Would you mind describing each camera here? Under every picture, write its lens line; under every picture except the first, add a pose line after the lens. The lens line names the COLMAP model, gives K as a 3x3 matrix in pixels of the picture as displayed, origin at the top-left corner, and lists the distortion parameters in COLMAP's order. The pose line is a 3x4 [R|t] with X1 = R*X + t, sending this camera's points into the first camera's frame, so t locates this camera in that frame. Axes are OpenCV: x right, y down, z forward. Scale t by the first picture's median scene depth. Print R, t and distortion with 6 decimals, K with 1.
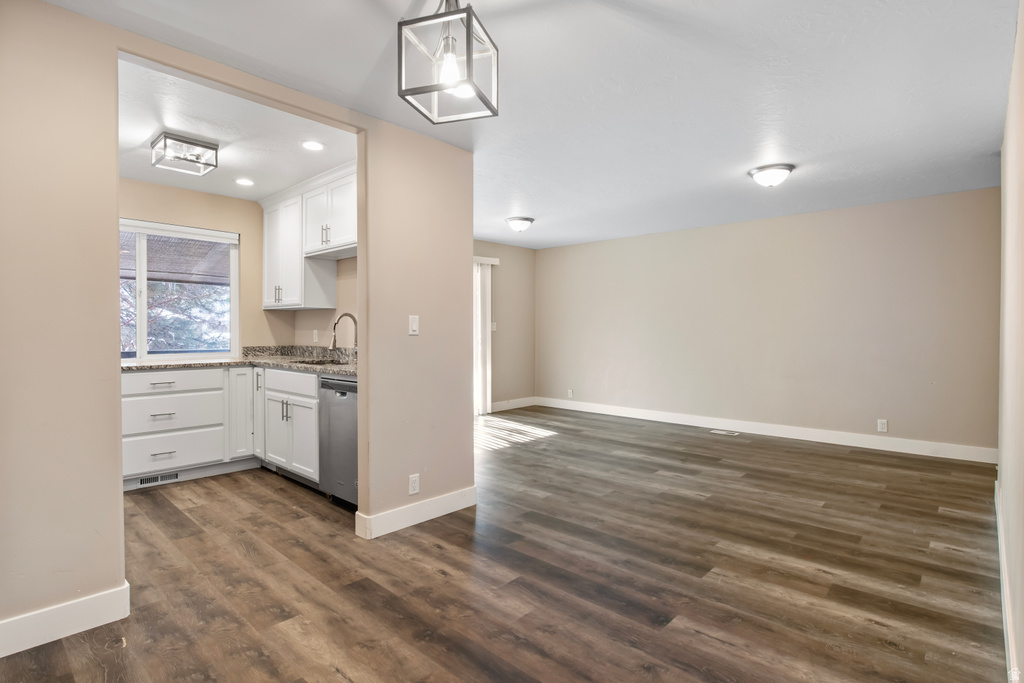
lens RADIAL K [[513.1, 0, 511.9], [0, 513.1, 338.2], [0, 0, 1]] dist [-0.003805, -0.002284]
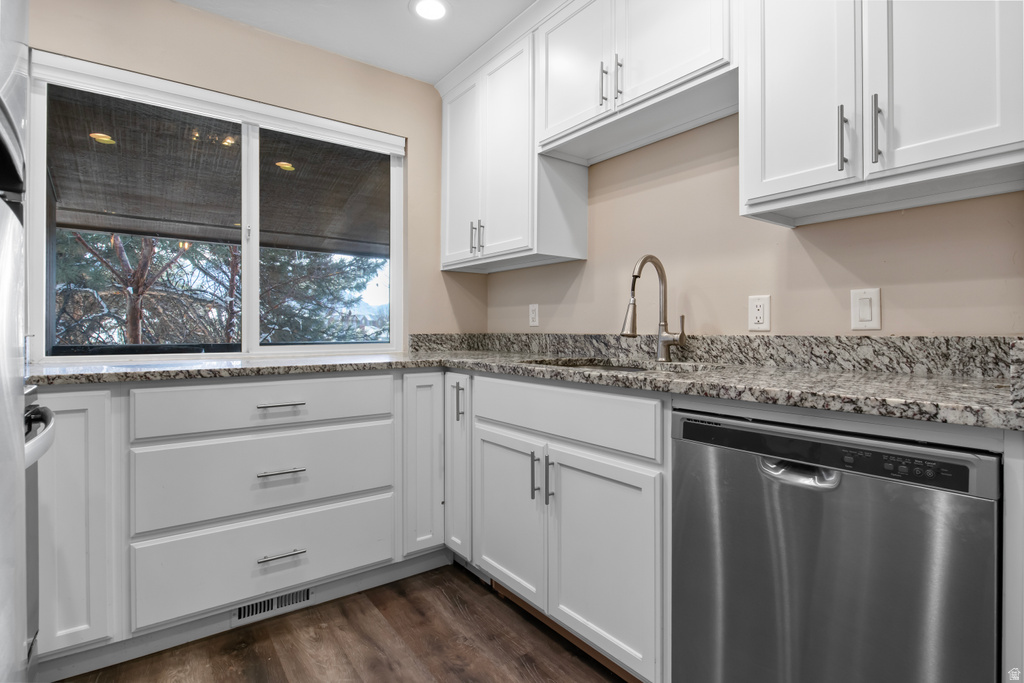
lens RADIAL K [[513.1, 0, 510.4], [0, 513.1, 327.7], [0, 0, 1]] dist [-0.003805, -0.002284]
pose [[0.981344, -0.004625, -0.192204, -0.356174], [0.001545, 0.999868, -0.016169, 0.021984], [0.192253, 0.015571, 0.981222, 0.533782]]
